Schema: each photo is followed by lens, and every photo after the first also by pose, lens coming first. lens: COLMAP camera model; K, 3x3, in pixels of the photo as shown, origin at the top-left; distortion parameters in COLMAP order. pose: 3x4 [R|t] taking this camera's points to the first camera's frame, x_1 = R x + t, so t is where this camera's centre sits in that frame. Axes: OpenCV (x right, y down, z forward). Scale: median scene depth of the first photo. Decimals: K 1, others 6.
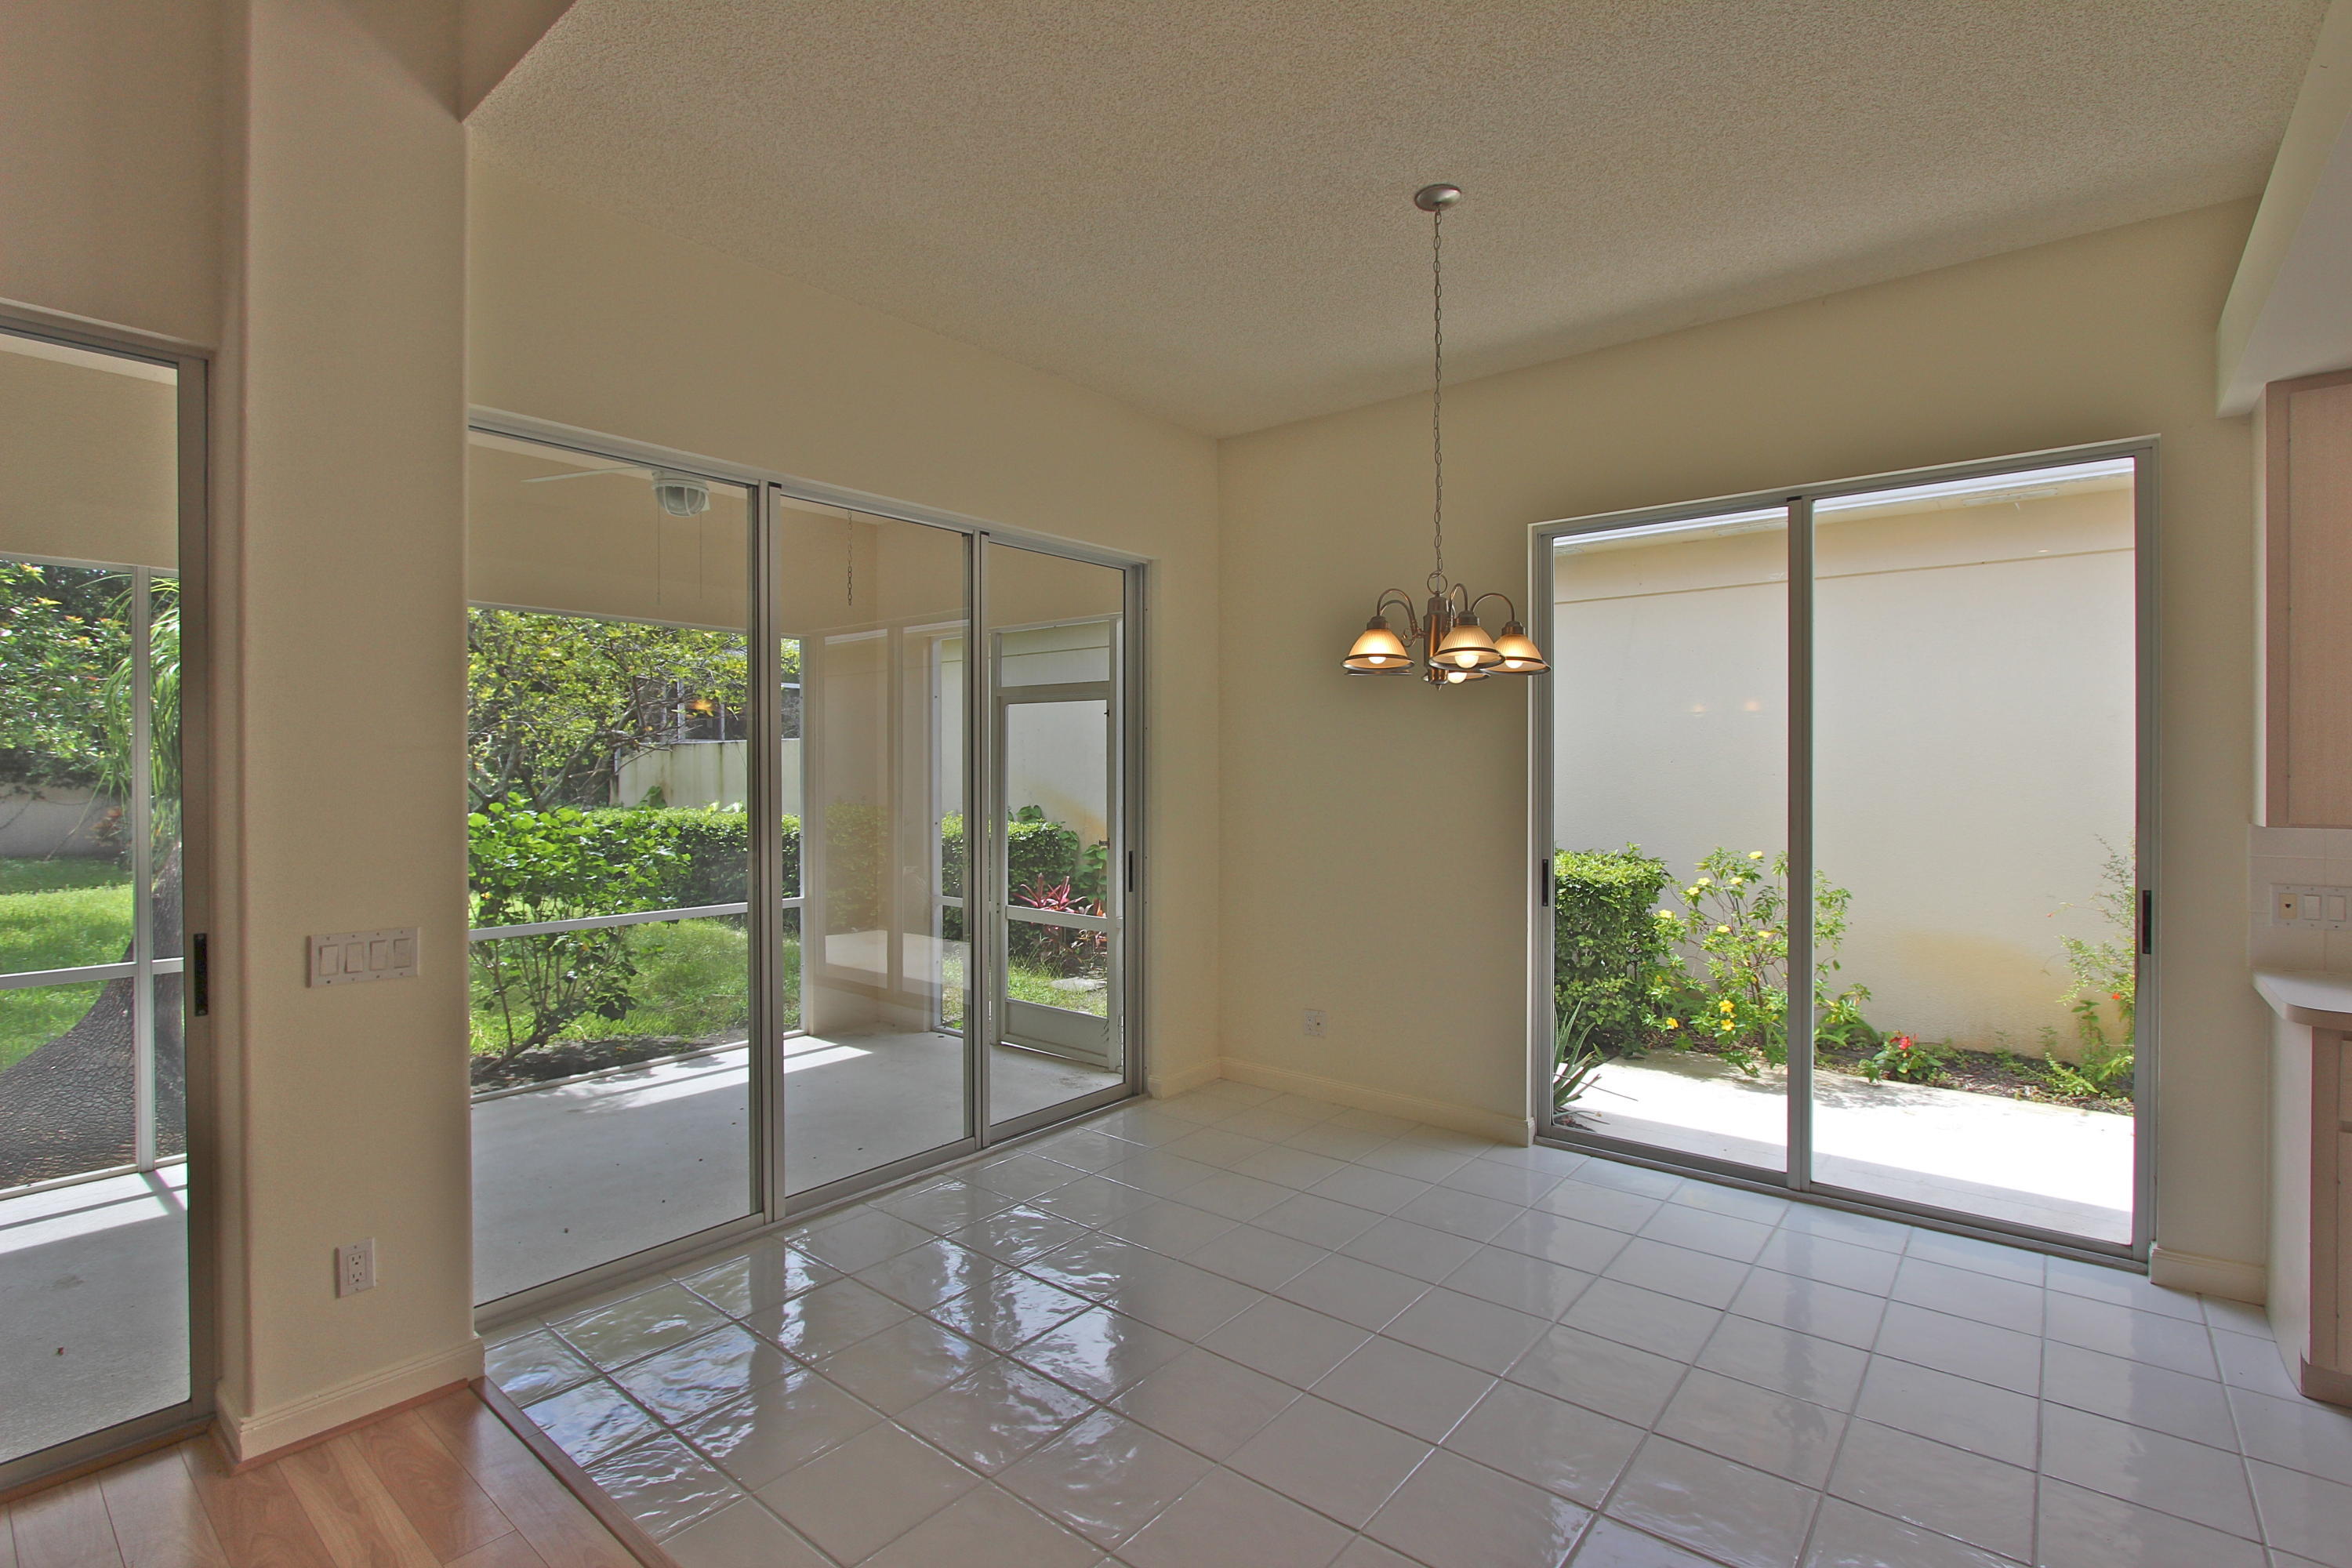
lens RADIAL K [[1087.2, 0, 1185.9], [0, 1087.2, 776.9], [0, 0, 1]] dist [-0.017460, 0.001315]
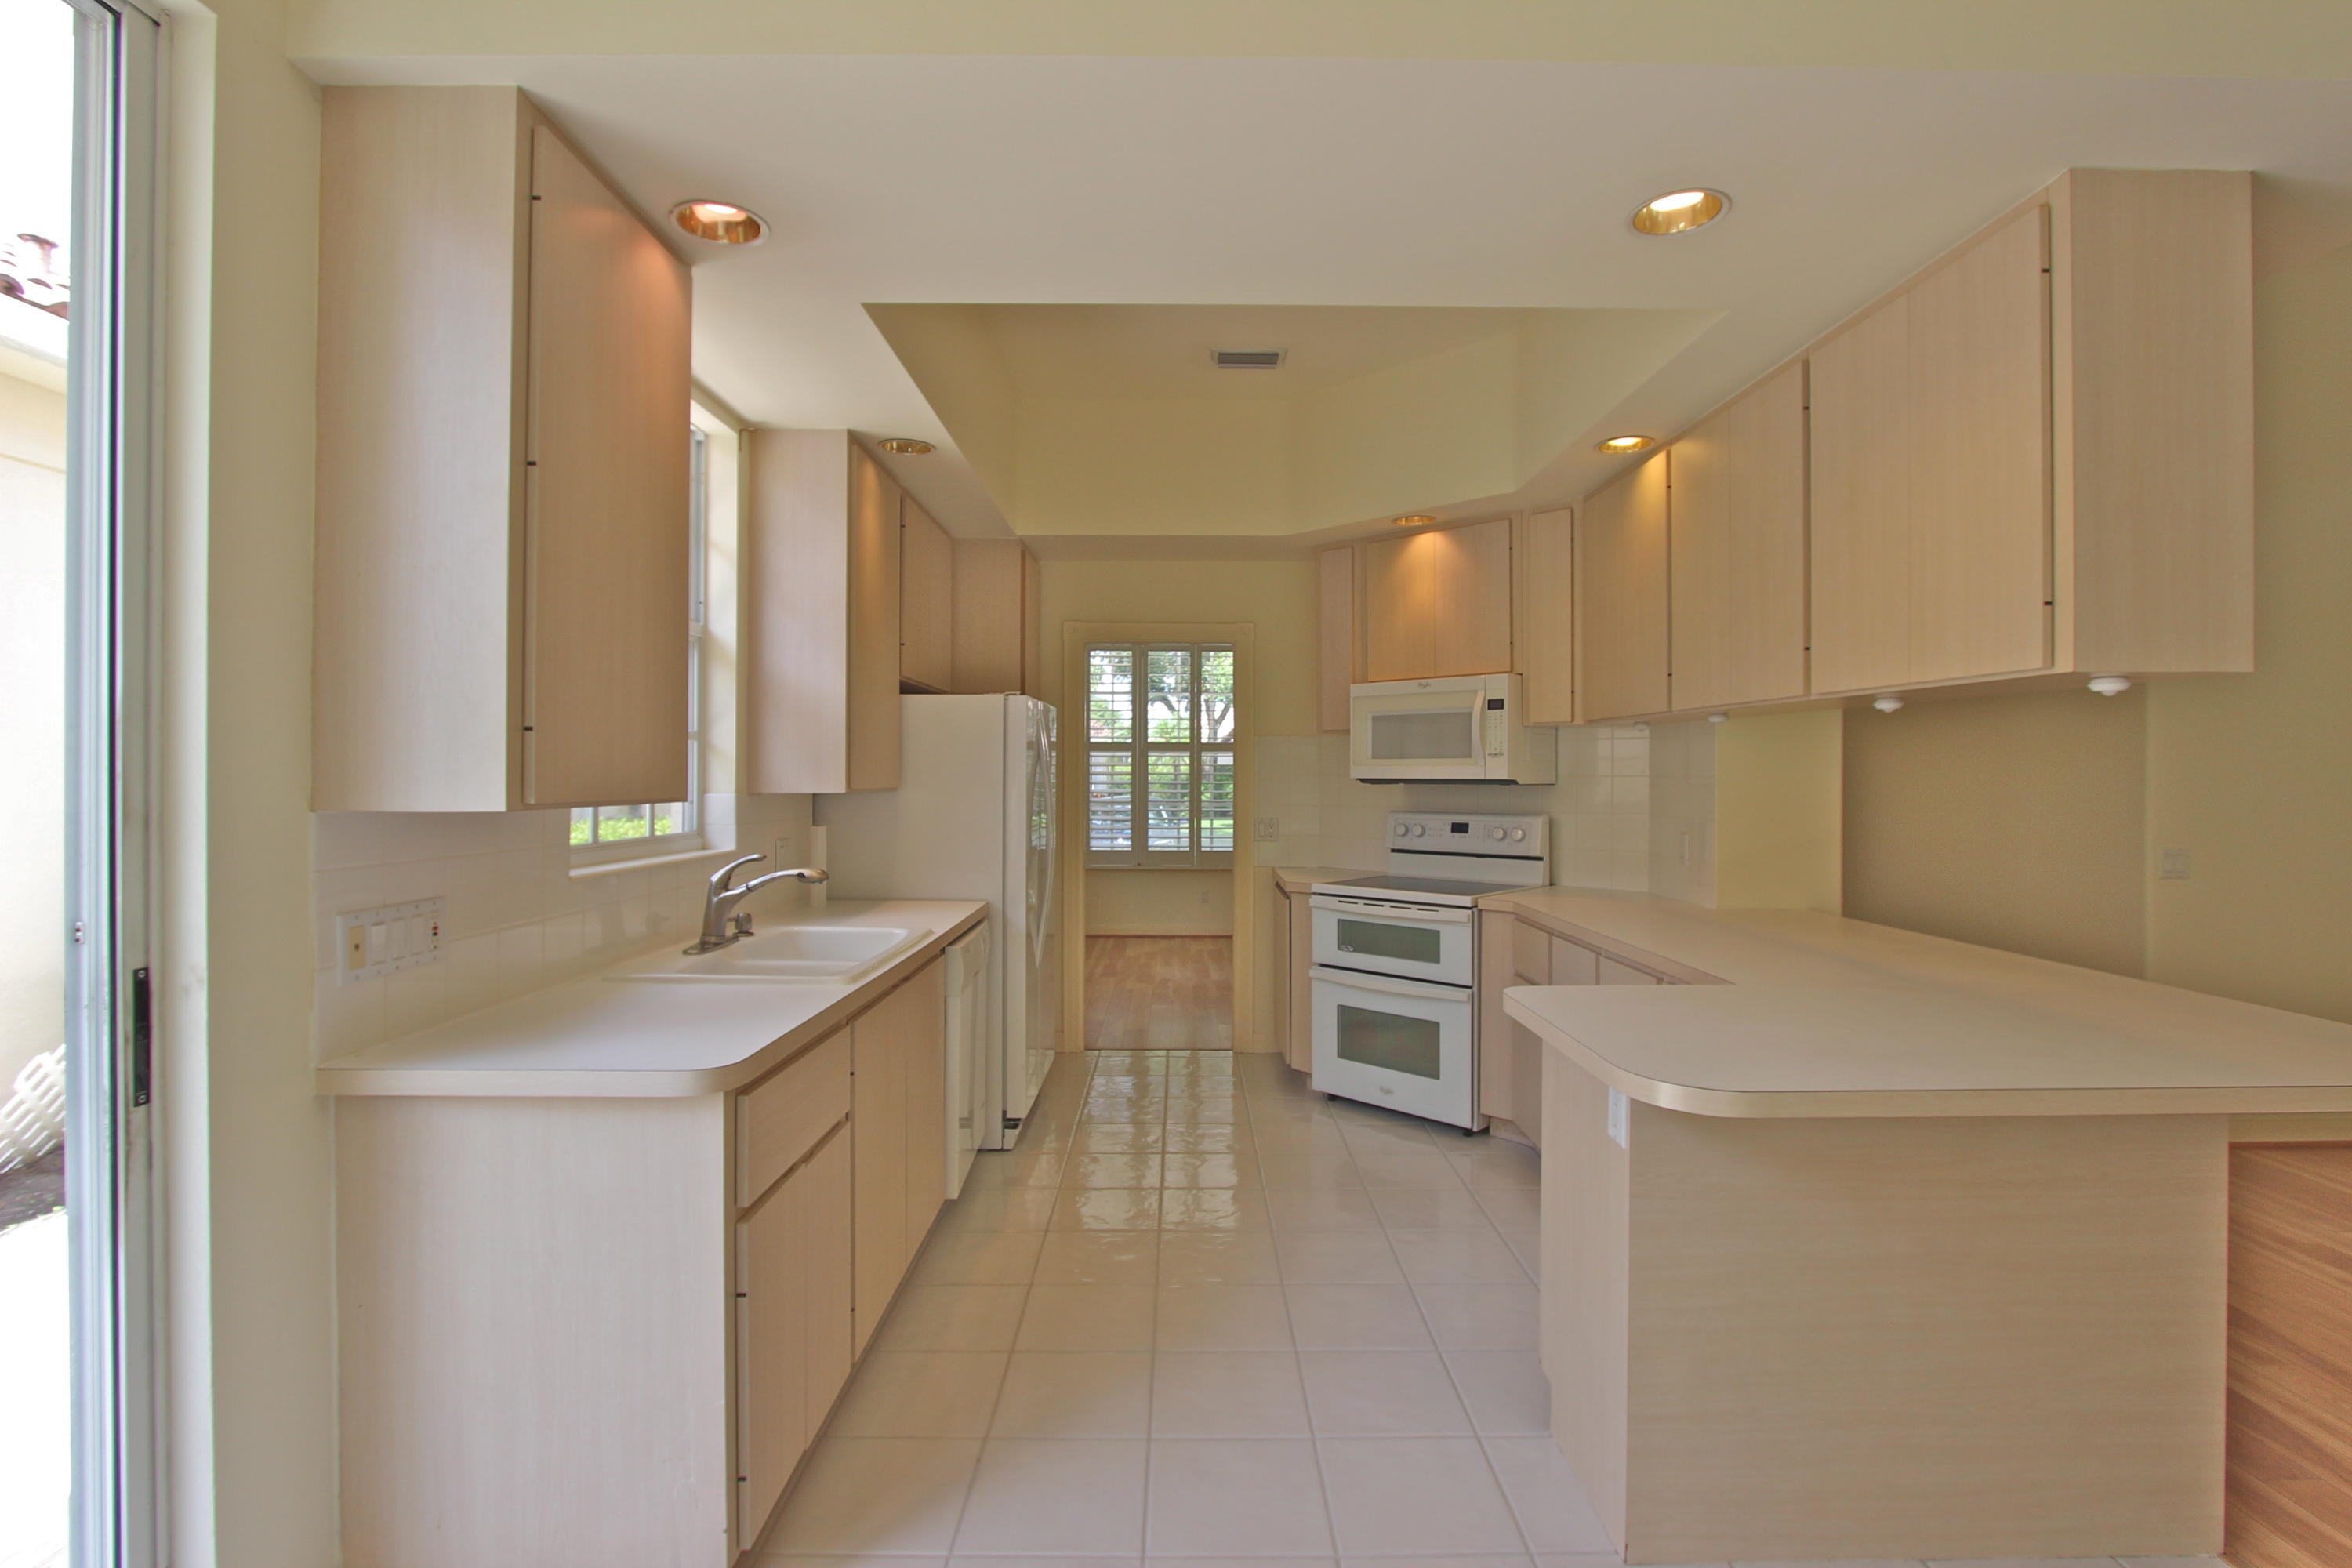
lens RADIAL K [[1087.2, 0, 1185.9], [0, 1087.2, 776.9], [0, 0, 1]] dist [-0.017460, 0.001315]
pose [[-0.635397, -0.000956, 0.772185, 0.245400], [0.003304, 0.999987, 0.003956, 0.022740], [-0.772178, 0.005065, -0.635386, 0.915636]]
